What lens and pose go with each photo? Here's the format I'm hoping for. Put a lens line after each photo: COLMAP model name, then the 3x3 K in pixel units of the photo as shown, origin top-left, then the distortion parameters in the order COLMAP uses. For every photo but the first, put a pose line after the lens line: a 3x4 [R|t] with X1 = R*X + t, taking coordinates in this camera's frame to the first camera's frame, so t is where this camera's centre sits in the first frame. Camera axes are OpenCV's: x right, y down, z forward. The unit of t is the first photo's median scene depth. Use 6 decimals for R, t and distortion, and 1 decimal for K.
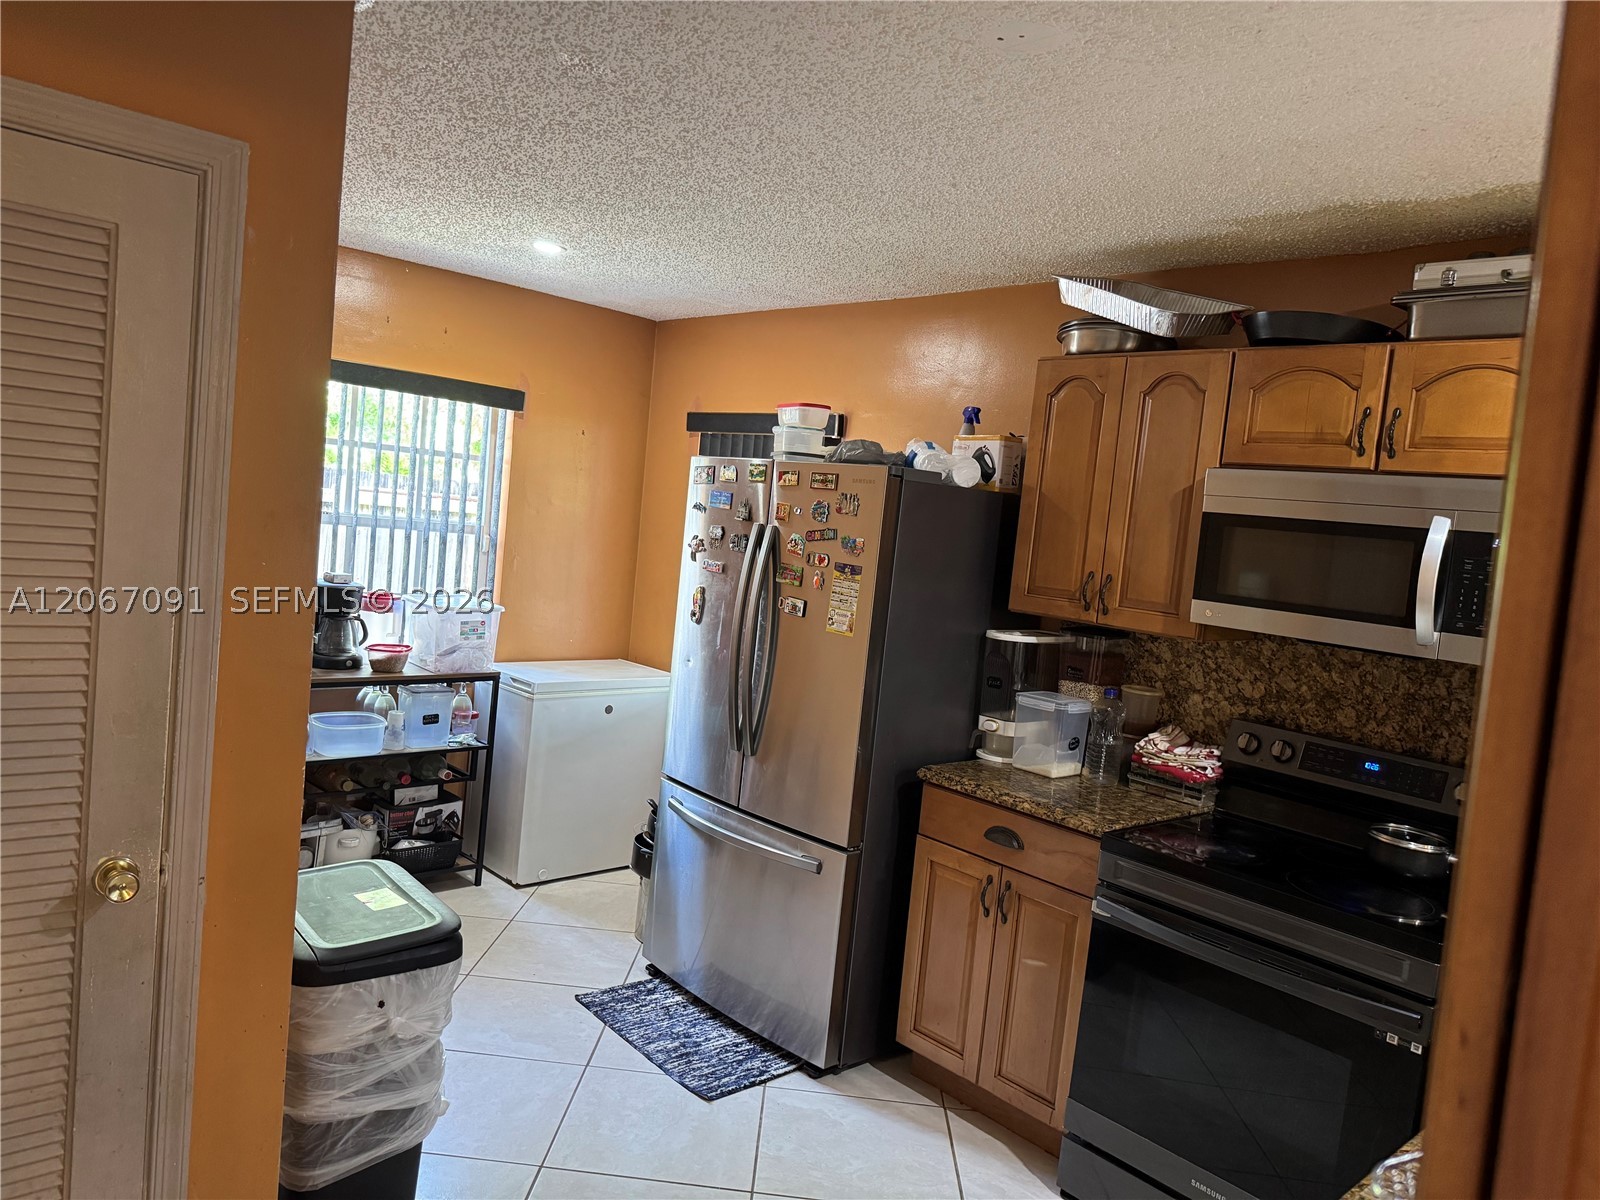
lens RADIAL K [[1095.2, 0, 798.8], [0, 1095.2, 618.9], [0, 0, 1]] dist [0.002840, -0.092106]
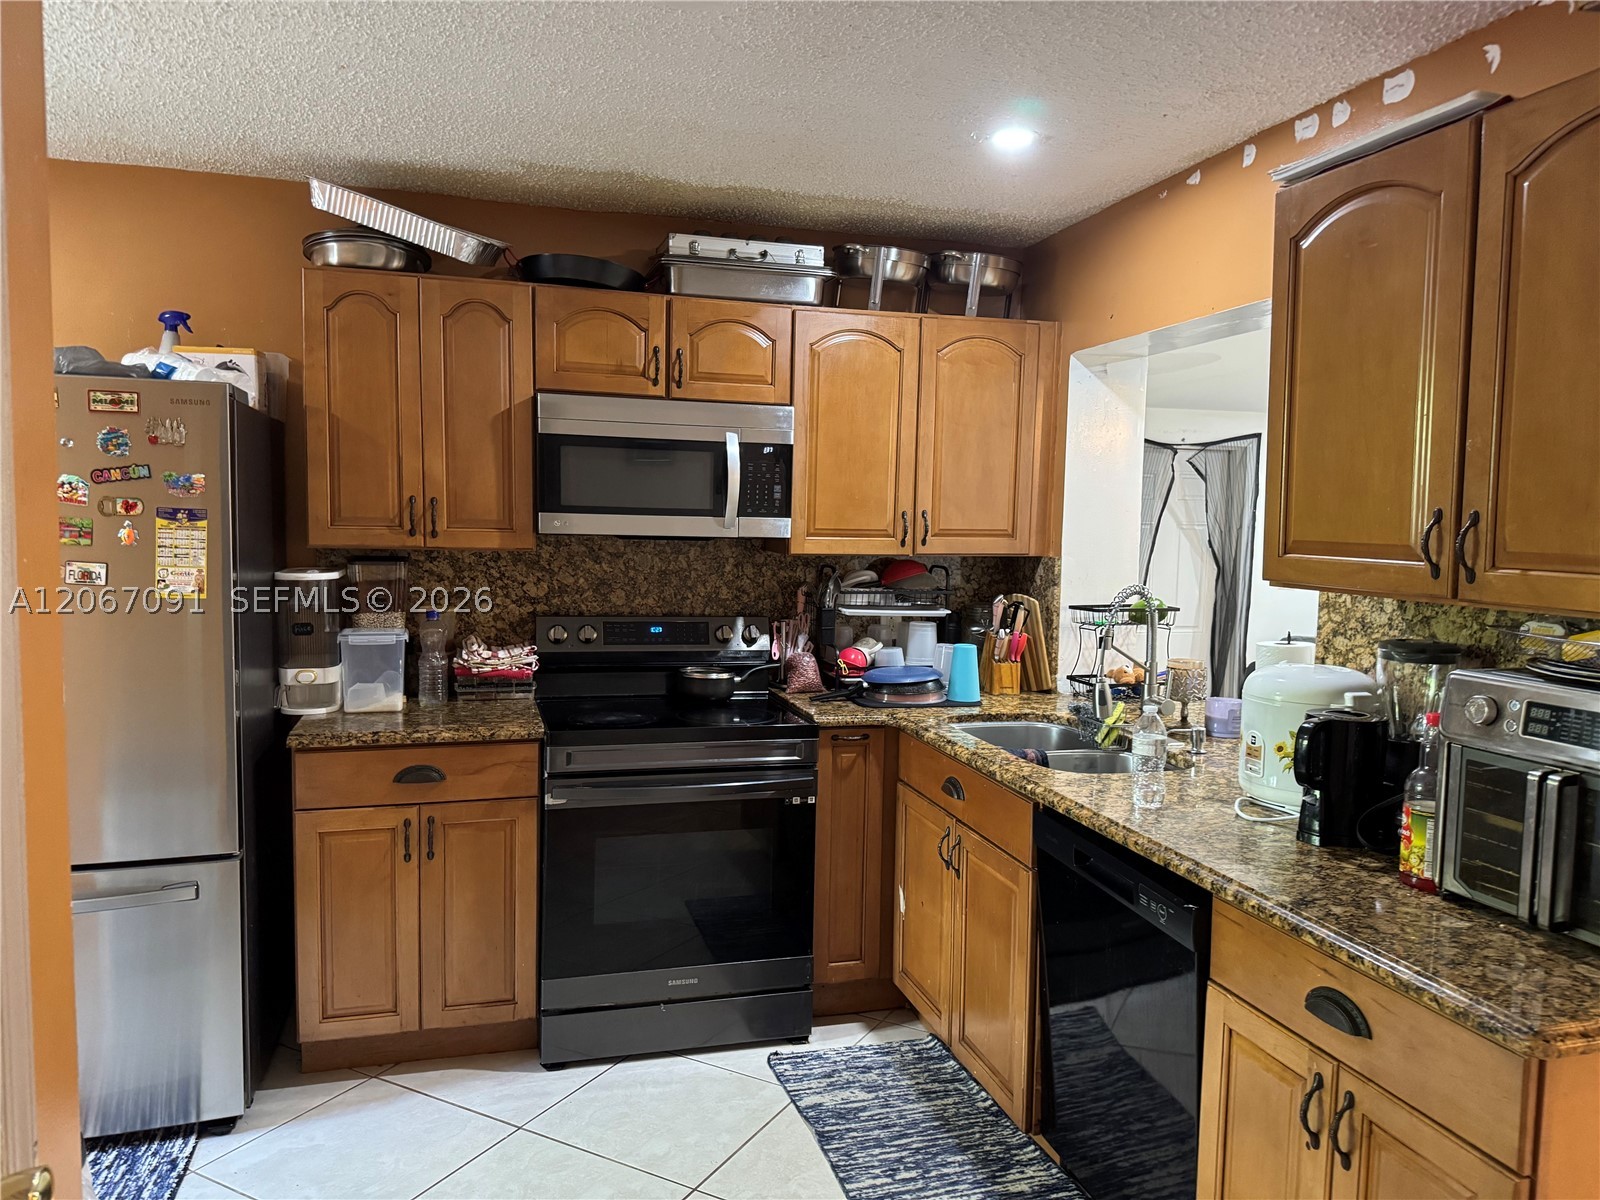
lens RADIAL K [[1038.1, 0, 799.4], [0, 1038.1, 642.7], [0, 0, 1]] dist [0.004058, -0.066753]
pose [[0.402683, -0.191807, 0.895018, -0.471203], [0.103427, 0.981071, 0.163716, -0.031374], [-0.909478, 0.026643, 0.414898, 0.303039]]
